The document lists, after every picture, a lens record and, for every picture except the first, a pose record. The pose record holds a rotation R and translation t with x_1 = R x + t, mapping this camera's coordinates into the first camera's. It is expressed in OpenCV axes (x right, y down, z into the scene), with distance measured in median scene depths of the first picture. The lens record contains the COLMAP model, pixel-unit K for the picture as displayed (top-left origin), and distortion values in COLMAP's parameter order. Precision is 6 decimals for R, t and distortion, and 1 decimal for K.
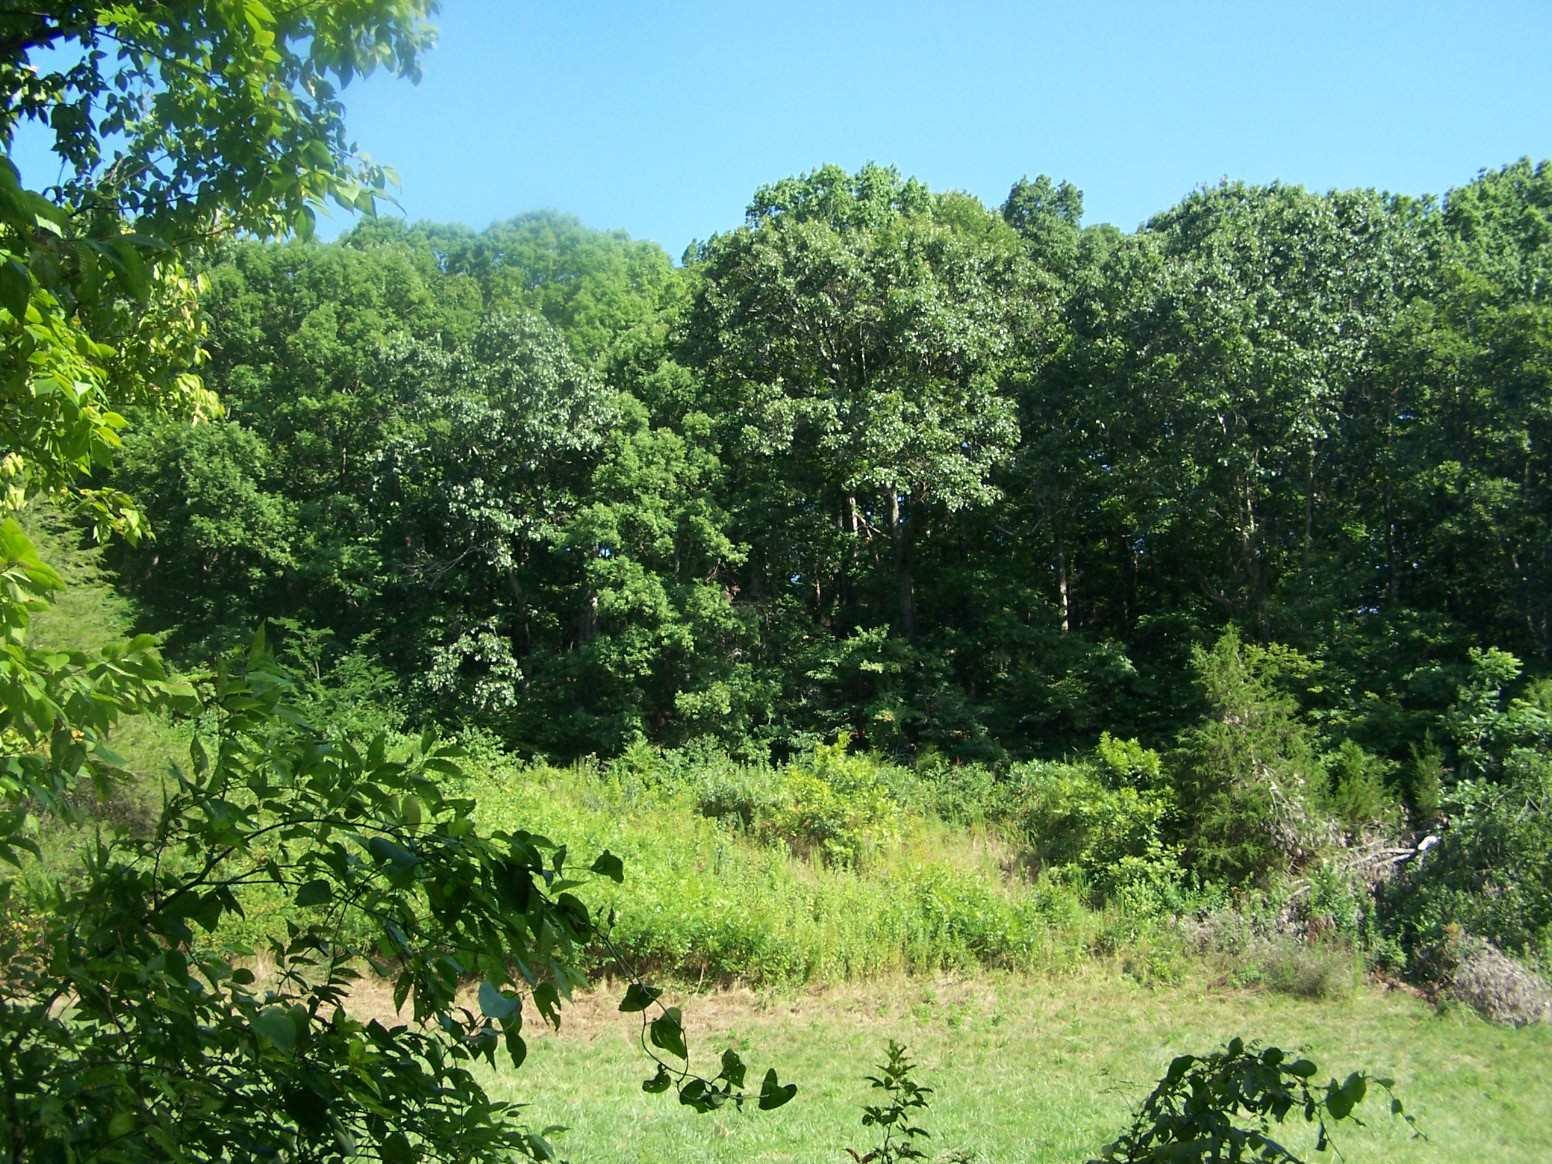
lens RADIAL K [[1915.7, 0, 708.2], [0, 1915.7, 619.4], [0, 0, 1]] dist [-0.209519, 0.450197]
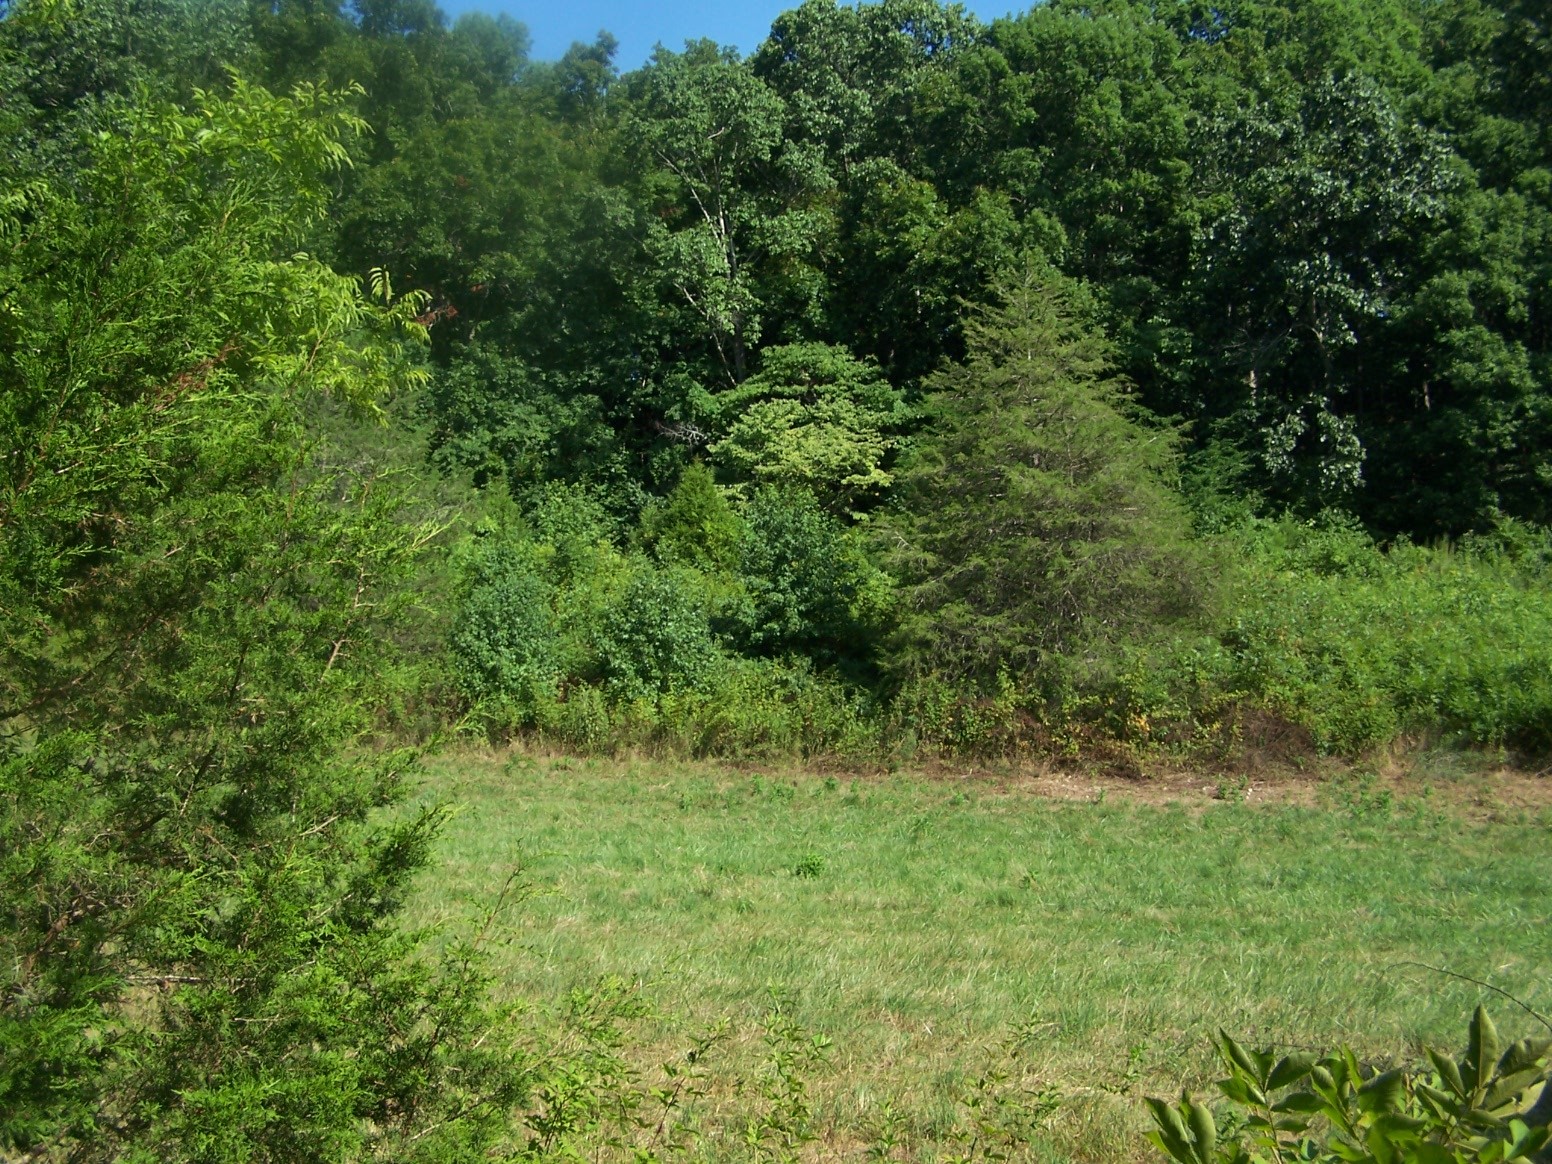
lens RADIAL K [[1915.7, 0, 708.2], [0, 1915.7, 619.4], [0, 0, 1]] dist [-0.209519, 0.450197]
pose [[0.982028, -0.029063, -0.186484, -0.254732], [0.051084, 0.992122, 0.114386, -0.014123], [0.181691, -0.121856, 0.975776, -0.008923]]
